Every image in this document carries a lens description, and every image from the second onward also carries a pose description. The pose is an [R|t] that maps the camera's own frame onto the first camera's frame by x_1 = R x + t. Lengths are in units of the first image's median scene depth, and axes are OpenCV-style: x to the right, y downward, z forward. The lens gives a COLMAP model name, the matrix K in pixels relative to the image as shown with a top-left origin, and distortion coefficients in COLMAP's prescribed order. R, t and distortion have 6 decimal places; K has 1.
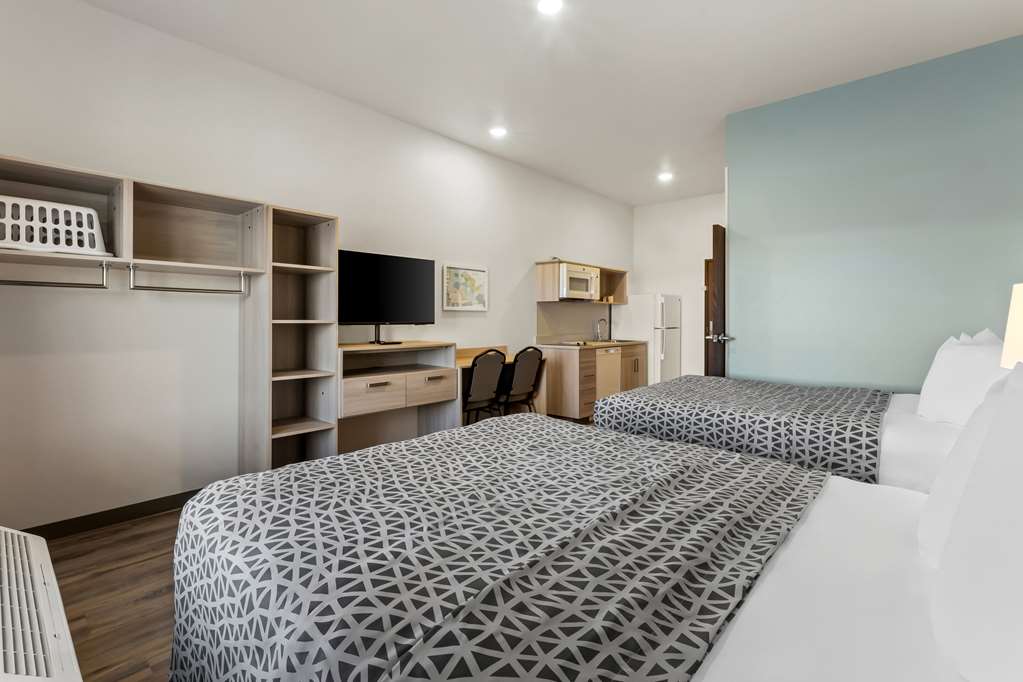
lens RADIAL K [[415.5, 0, 511.5], [0, 415.5, 341.0], [0, 0, 1]] dist [0.016860, -0.000012]
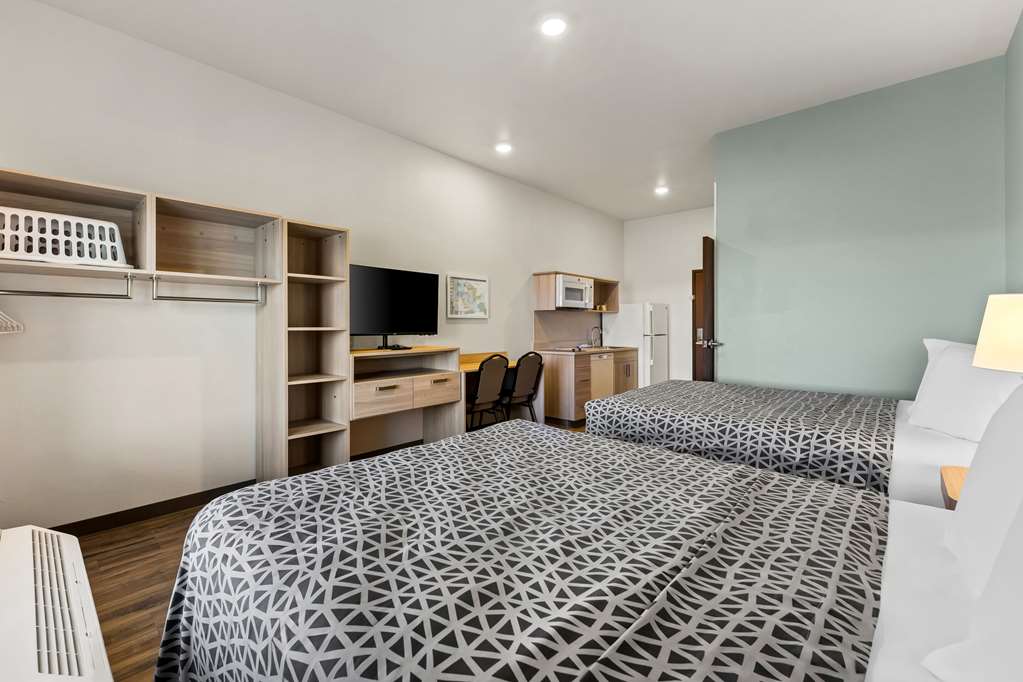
lens RADIAL K [[439.1, 0, 511.5], [0, 439.1, 341.0], [0, 0, 1]] dist [-0.000456, 0.000037]
pose [[0.999405, -0.003015, 0.034362, -0.038862], [0.003891, 0.999668, -0.025457, 0.012556], [-0.034273, 0.025575, 0.999085, -0.115090]]
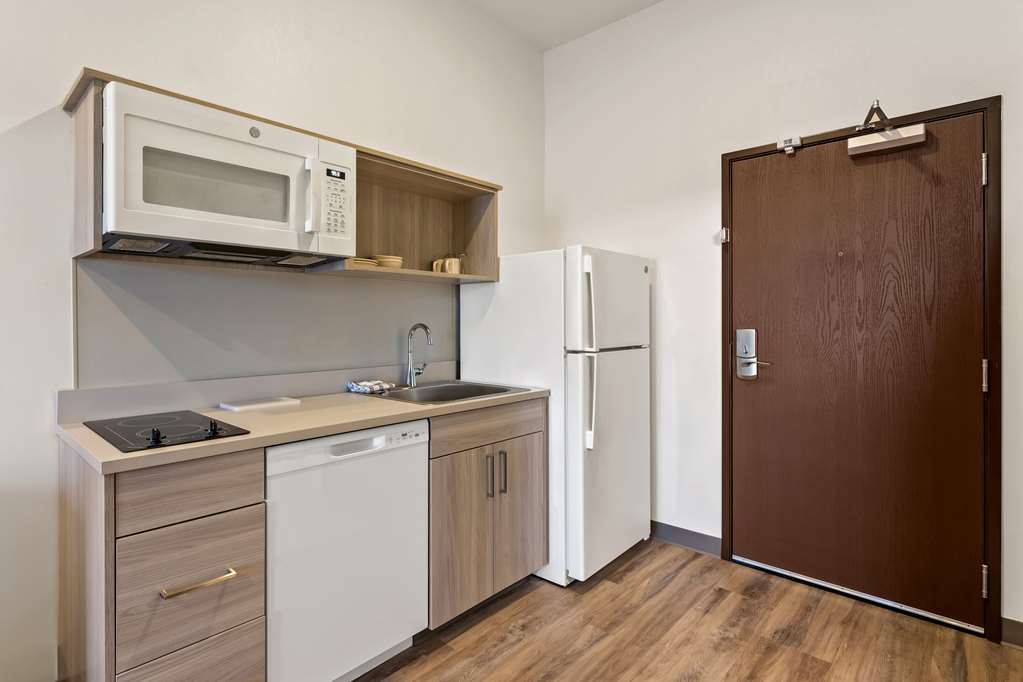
lens RADIAL K [[515.1, 0, 511.5], [0, 515.1, 341.0], [0, 0, 1]] dist [0.000595, 0.000045]
pose [[0.999493, -0.003024, 0.031701, 0.363761], [0.003577, 0.999842, -0.017419, -0.041158], [-0.031643, 0.017523, 0.999346, 0.765260]]
